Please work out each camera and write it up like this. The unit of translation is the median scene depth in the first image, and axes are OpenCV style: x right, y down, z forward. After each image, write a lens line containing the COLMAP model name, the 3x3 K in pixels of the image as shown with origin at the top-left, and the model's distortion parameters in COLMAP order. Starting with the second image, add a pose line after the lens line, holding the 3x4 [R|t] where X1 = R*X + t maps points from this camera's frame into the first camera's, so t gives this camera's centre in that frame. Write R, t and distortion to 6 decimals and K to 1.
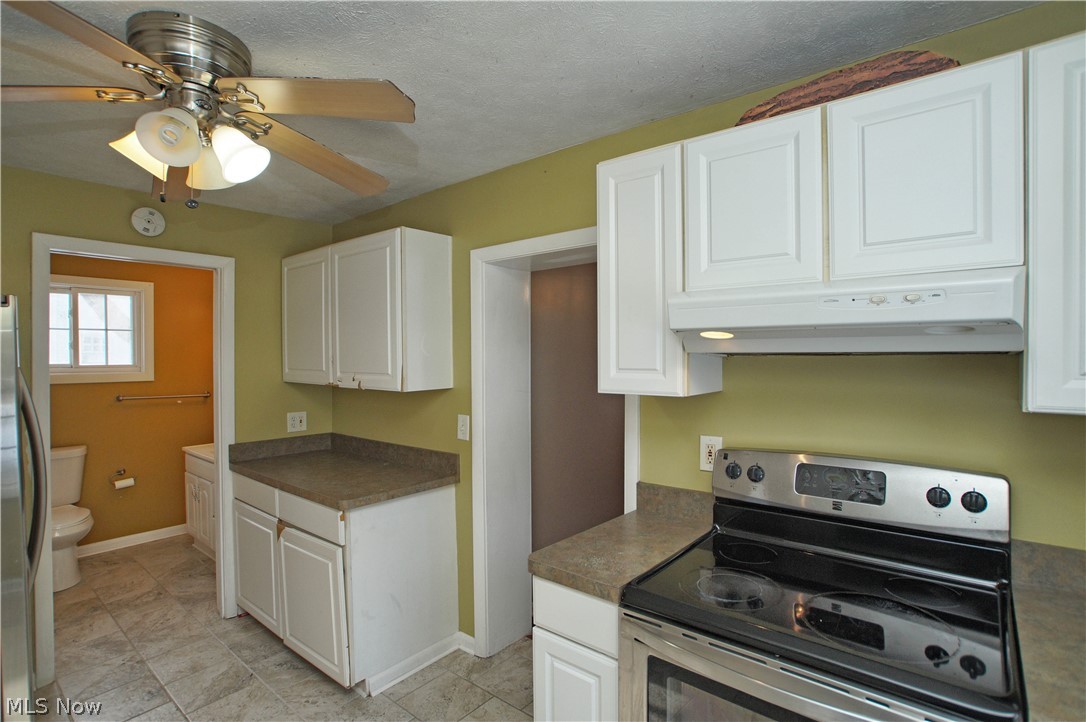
lens RADIAL K [[529.2, 0, 544.8], [0, 529.2, 362.7], [0, 0, 1]] dist [-0.024584, 0.003266]
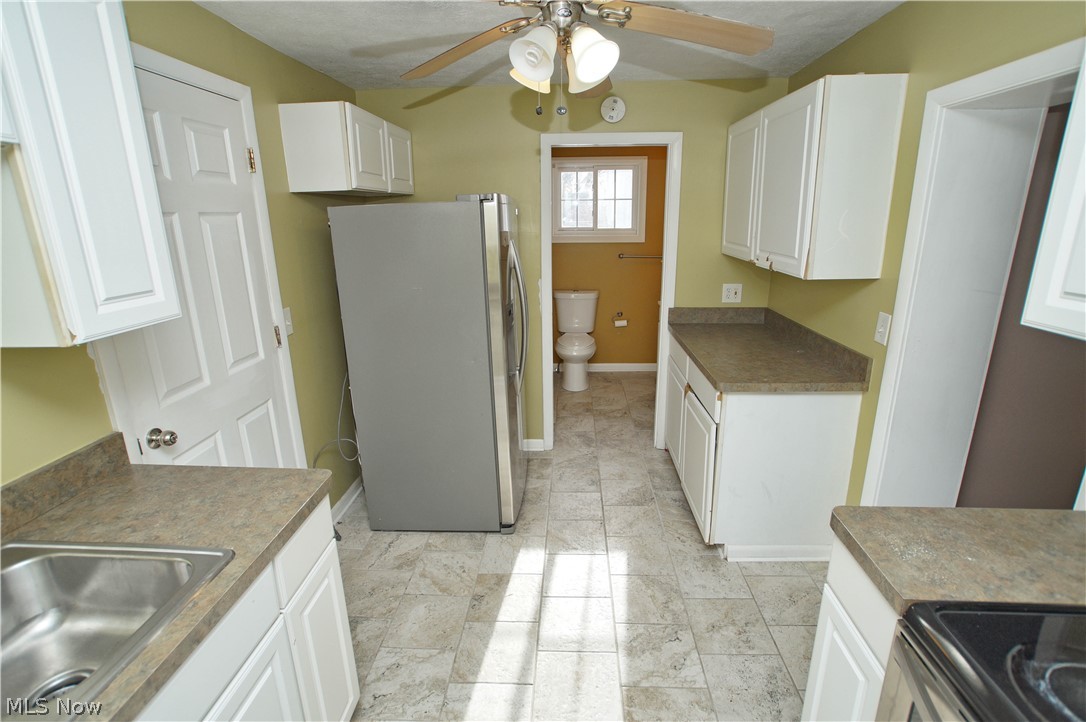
lens RADIAL K [[529.2, 0, 547.7], [0, 529.2, 360.2], [0, 0, 1]] dist [-0.024584, 0.003266]
pose [[0.617868, 0.210980, -0.757448, 0.142896], [-0.004663, 0.964294, 0.264792, -0.040575], [0.786268, -0.160074, 0.596790, 0.098899]]
